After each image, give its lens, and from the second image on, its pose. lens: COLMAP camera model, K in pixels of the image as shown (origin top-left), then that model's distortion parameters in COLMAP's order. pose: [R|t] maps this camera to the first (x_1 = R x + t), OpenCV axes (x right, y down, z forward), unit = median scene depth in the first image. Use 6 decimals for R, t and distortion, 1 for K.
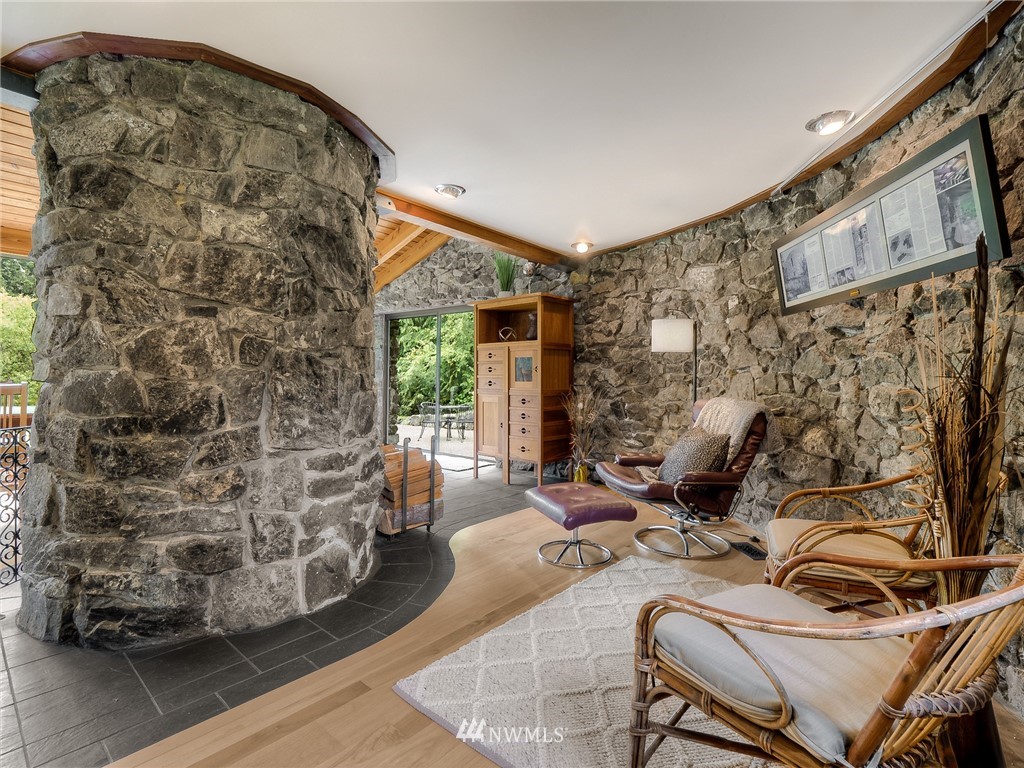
lens RADIAL K [[501.1, 0, 510.9], [0, 501.1, 379.9], [0, 0, 1]] dist [-0.002511, -0.001622]
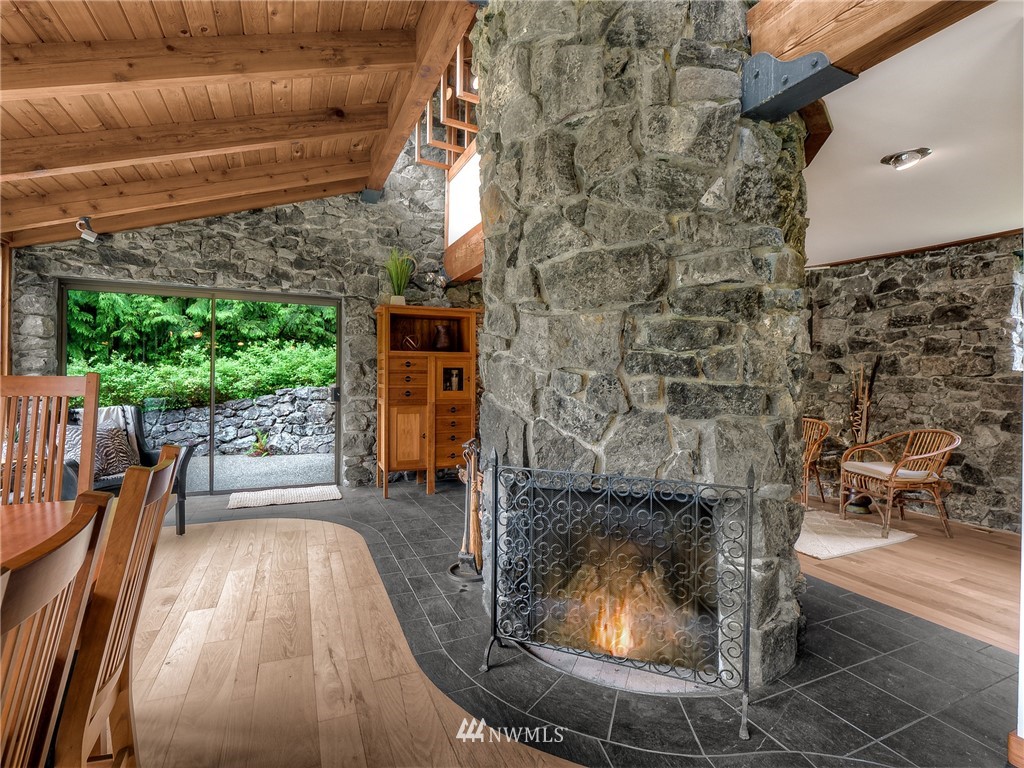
lens RADIAL K [[501.1, 0, 513.8], [0, 501.1, 380.0], [0, 0, 1]] dist [-0.002511, -0.001622]
pose [[0.410443, -0.008684, 0.911845, -0.820956], [0.000731, 0.999957, 0.009194, -0.027552], [-0.911886, -0.003107, 0.410431, 0.430324]]
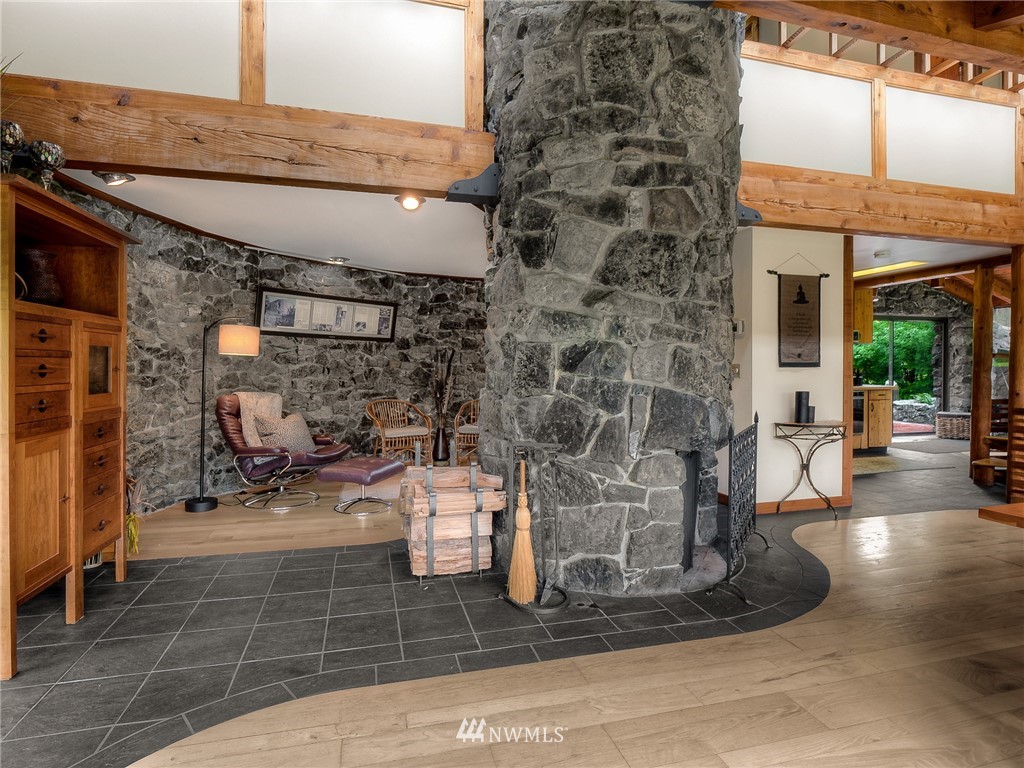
lens RADIAL K [[501.1, 0, 503.9], [0, 501.1, 367.9], [0, 0, 1]] dist [-0.002511, -0.001622]
pose [[-0.819426, -0.009286, 0.573109, -0.568923], [-0.004160, 0.999939, 0.010255, -0.028745], [-0.573169, 0.006019, -0.819415, 1.108703]]
